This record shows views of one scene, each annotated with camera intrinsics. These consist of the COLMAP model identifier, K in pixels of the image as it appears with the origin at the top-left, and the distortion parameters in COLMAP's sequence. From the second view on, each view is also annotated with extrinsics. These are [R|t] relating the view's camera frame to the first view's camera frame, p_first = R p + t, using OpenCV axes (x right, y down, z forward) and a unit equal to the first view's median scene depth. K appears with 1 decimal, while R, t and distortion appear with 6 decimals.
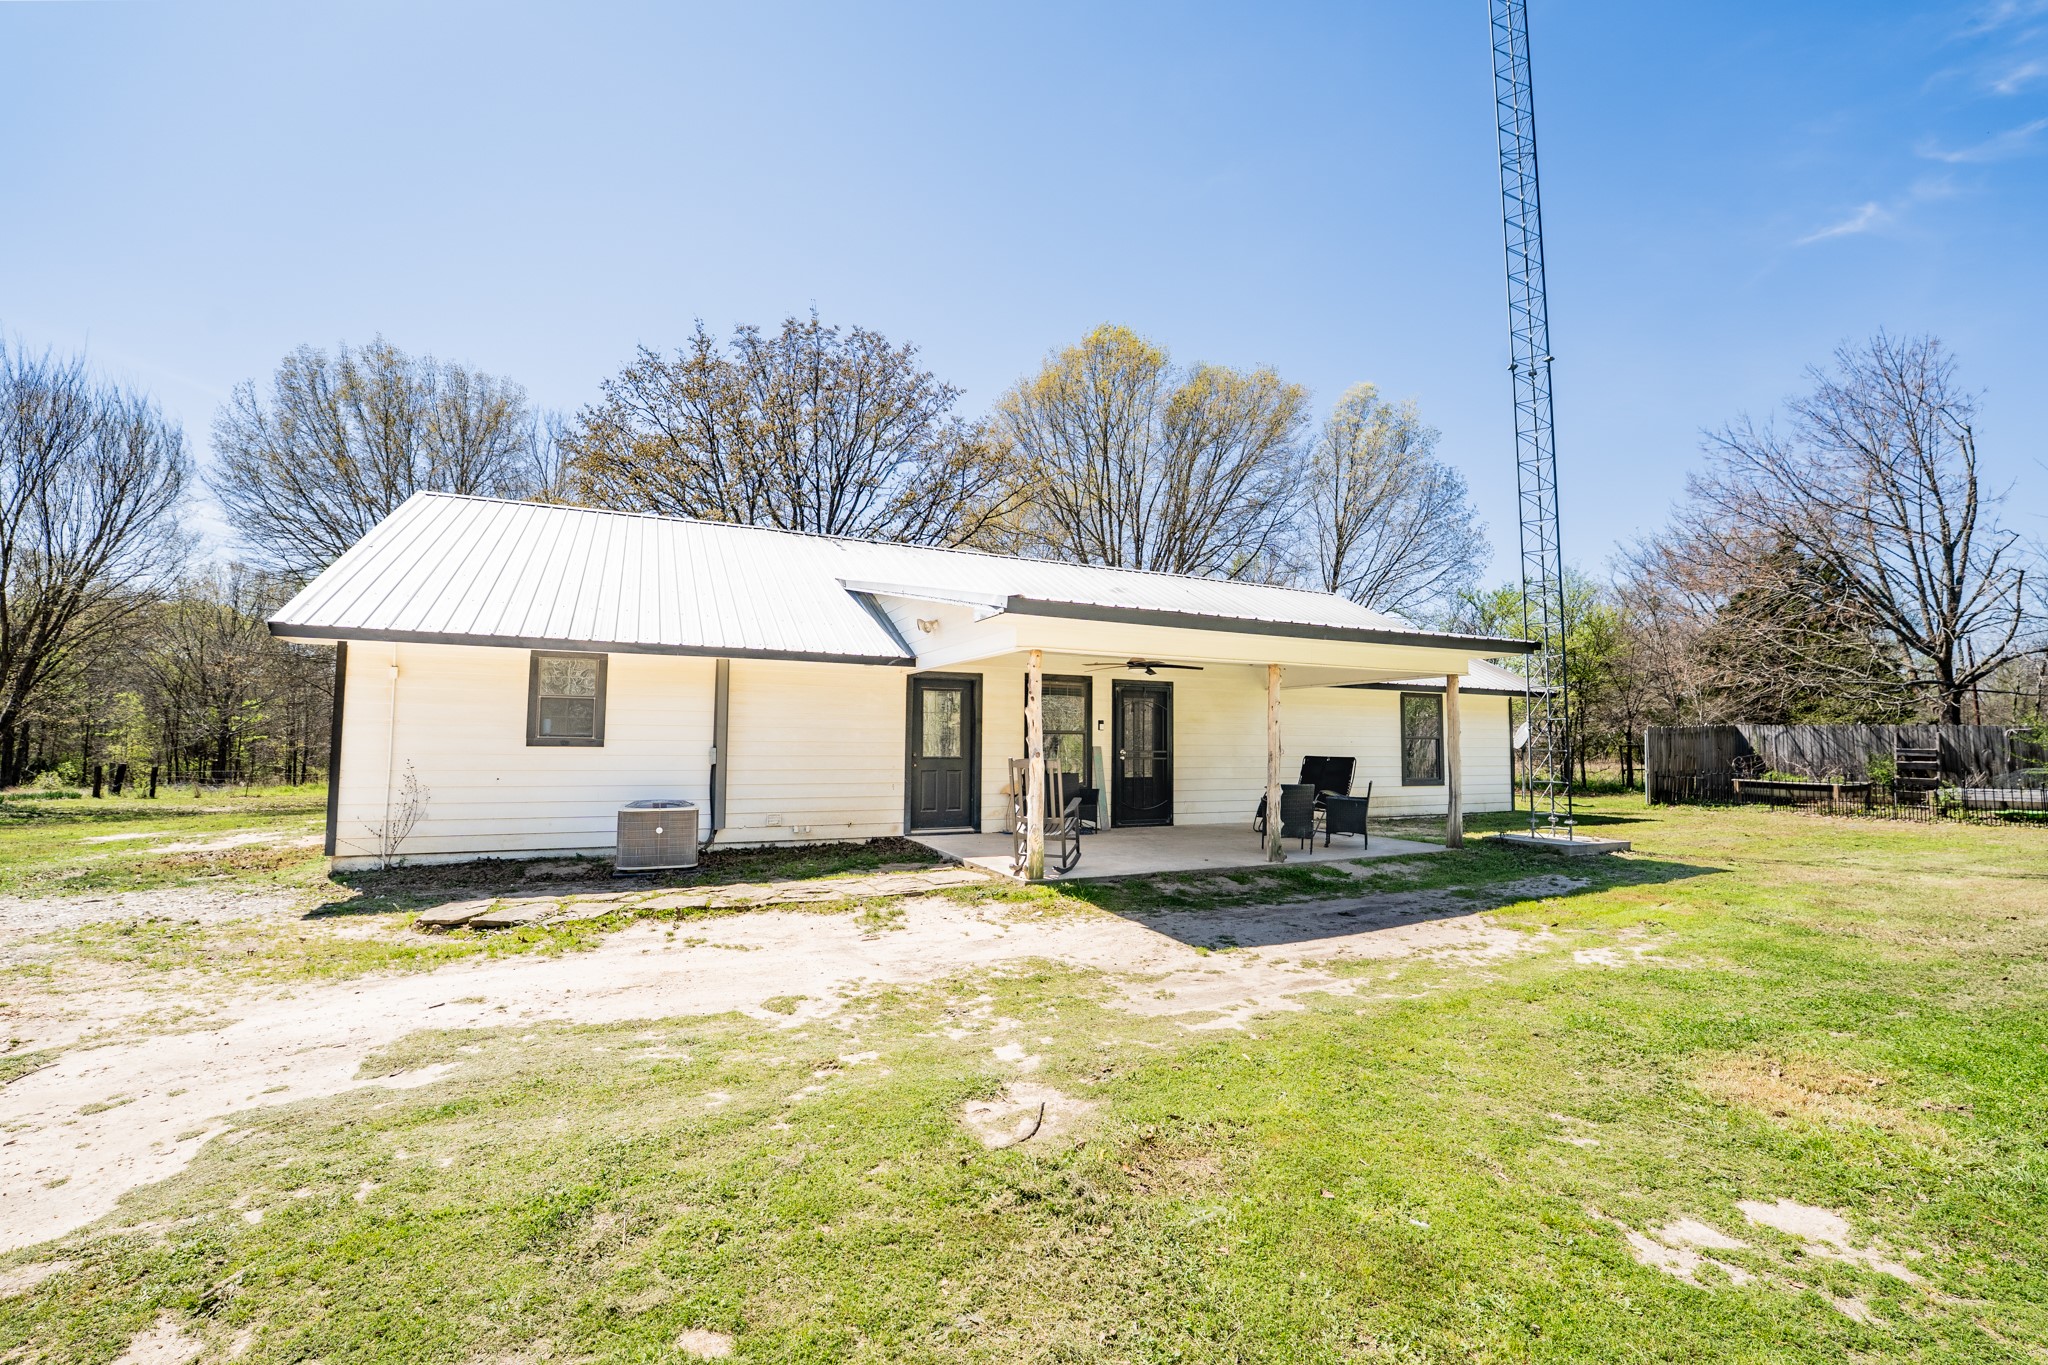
lens RADIAL K [[846.4, 0, 1024.0], [0, 846.4, 690.8], [0, 0, 1]] dist [-0.030145, 0.004733]
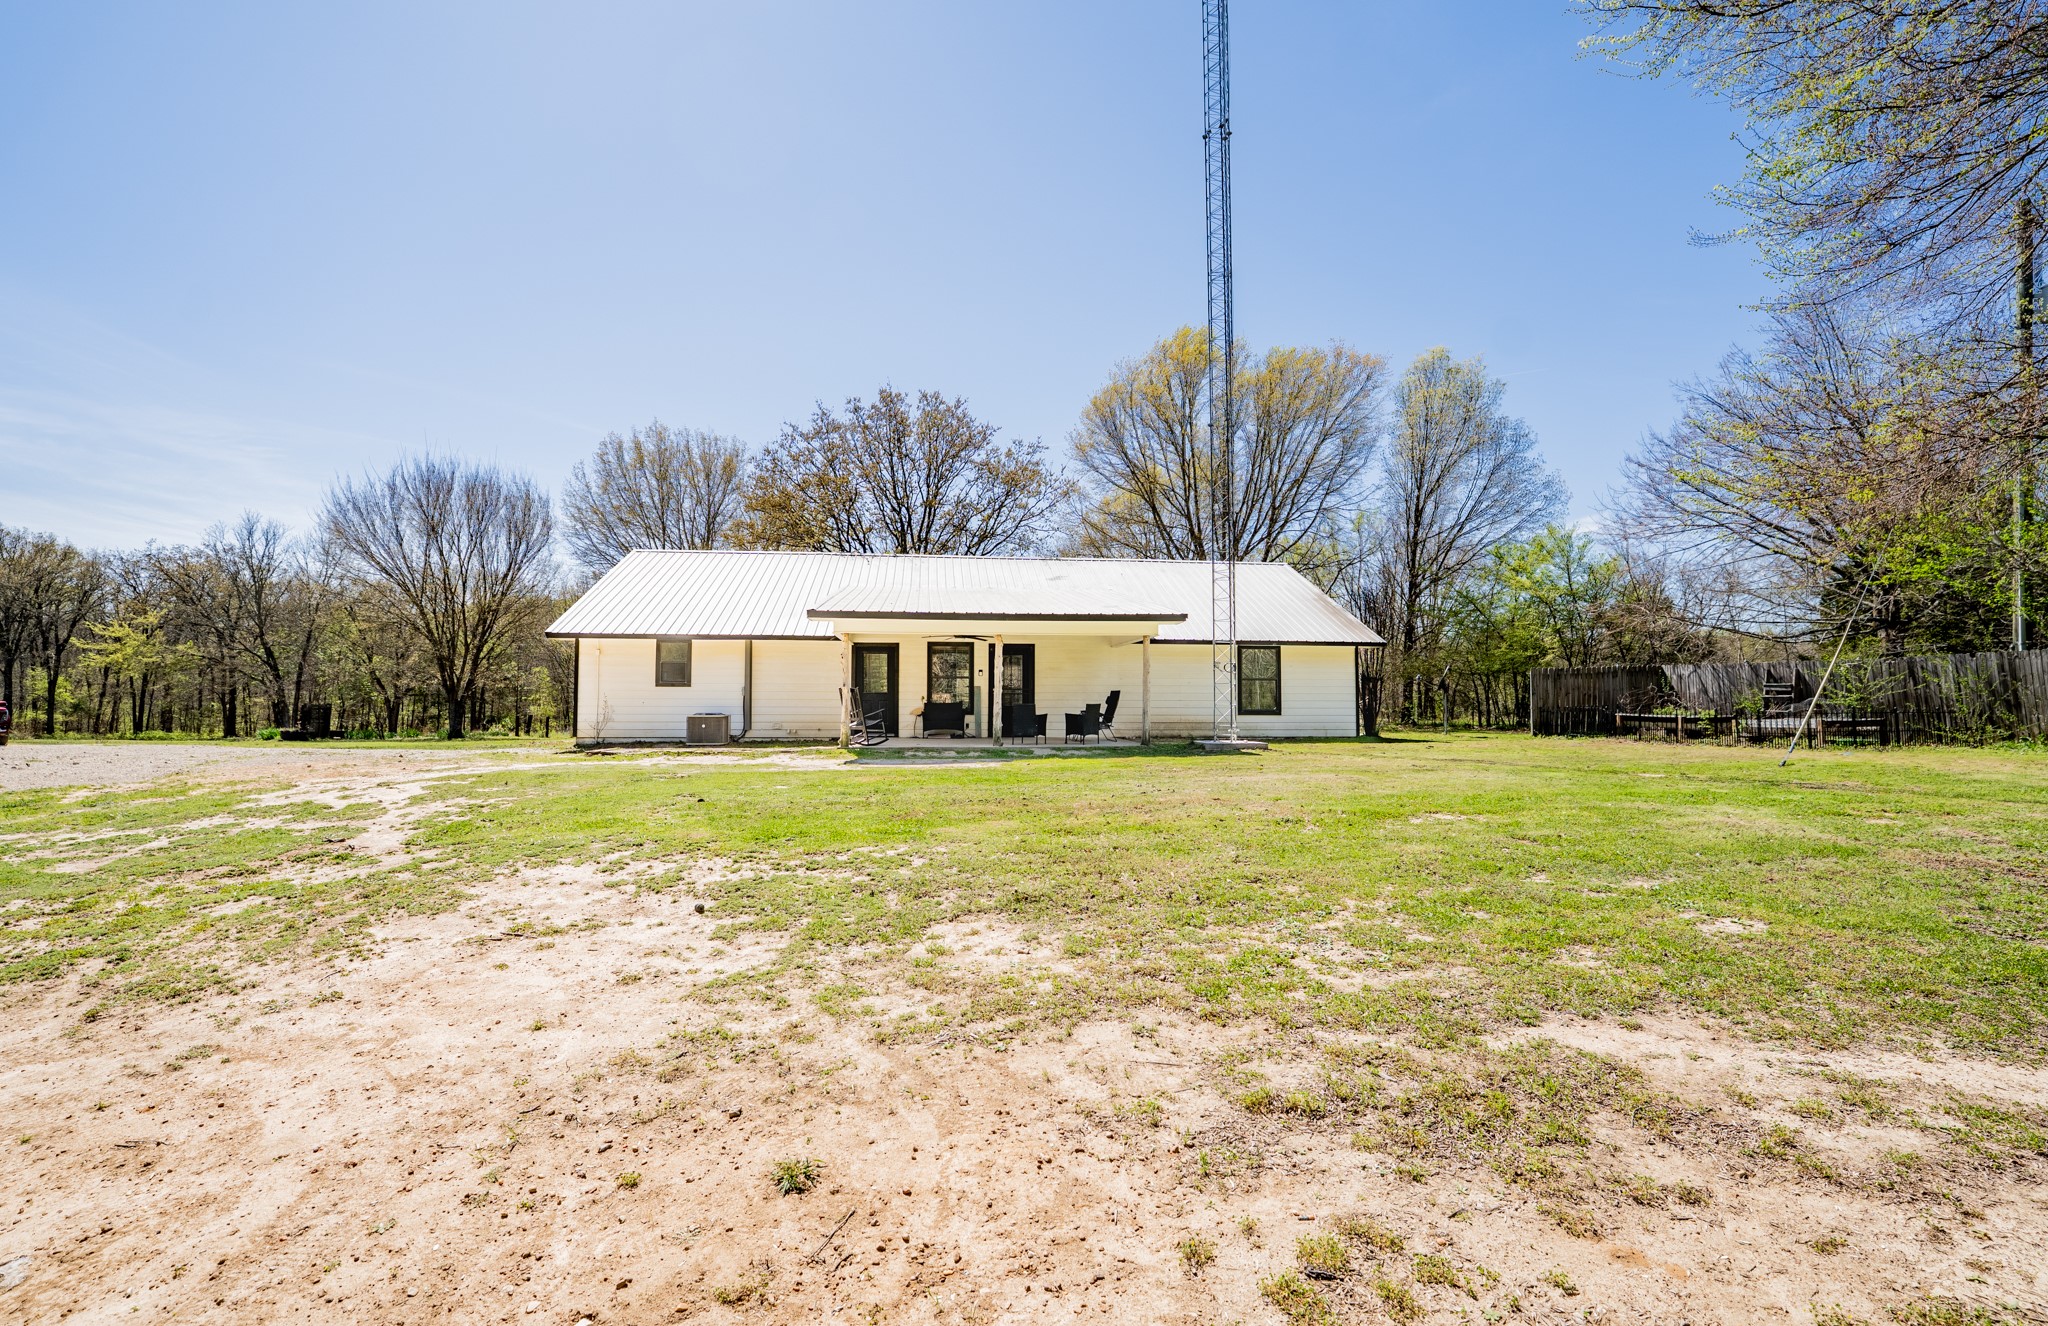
lens RADIAL K [[815.9, 0, 964.6], [0, 815.9, 656.8], [0, 0, 1]] dist [-0.003099, 0.000074]
pose [[0.938467, -0.024280, -0.344514, 0.321259], [0.026765, 0.999639, 0.002458, 0.003421], [0.344329, -0.011528, 0.938778, -0.244082]]
